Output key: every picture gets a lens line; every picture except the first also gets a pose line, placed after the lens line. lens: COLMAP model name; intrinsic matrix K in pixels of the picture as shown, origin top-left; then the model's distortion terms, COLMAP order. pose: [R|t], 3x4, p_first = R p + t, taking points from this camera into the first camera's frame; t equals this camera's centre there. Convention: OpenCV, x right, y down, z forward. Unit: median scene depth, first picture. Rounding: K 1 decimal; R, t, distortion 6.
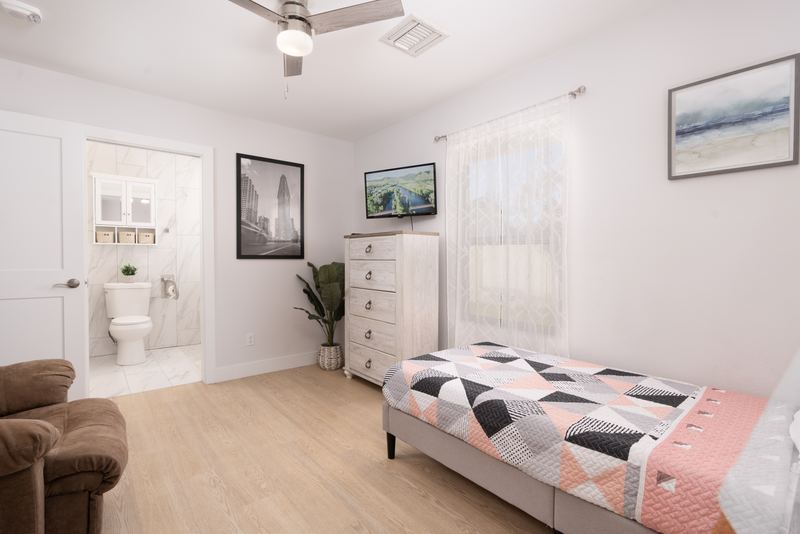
lens RADIAL K [[358.0, 0, 385.1], [0, 358.0, 261.4], [0, 0, 1]] dist [-0.006410, 0.001421]
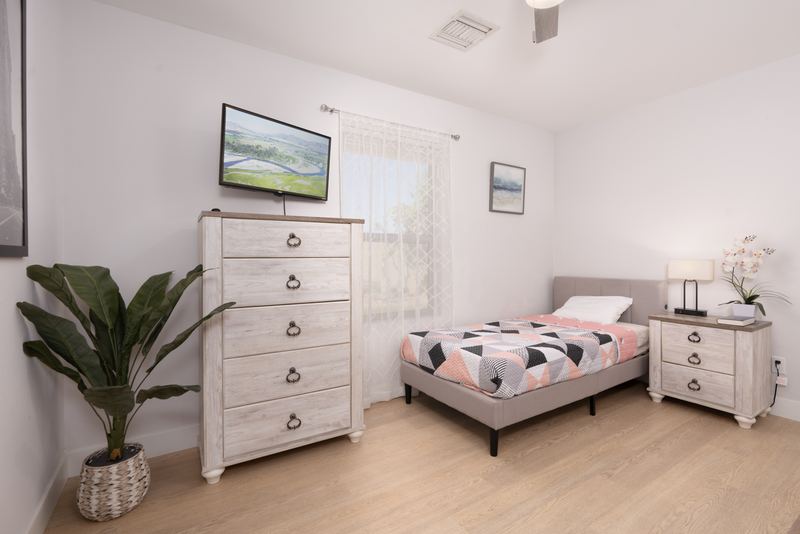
lens RADIAL K [[358.0, 0, 419.3], [0, 358.0, 254.0], [0, 0, 1]] dist [-0.006410, 0.001421]
pose [[0.124354, 0.000100, 0.992238, -1.077294], [0.008686, 0.999962, -0.001189, -0.012609], [-0.992200, 0.008766, 0.124348, 1.165725]]
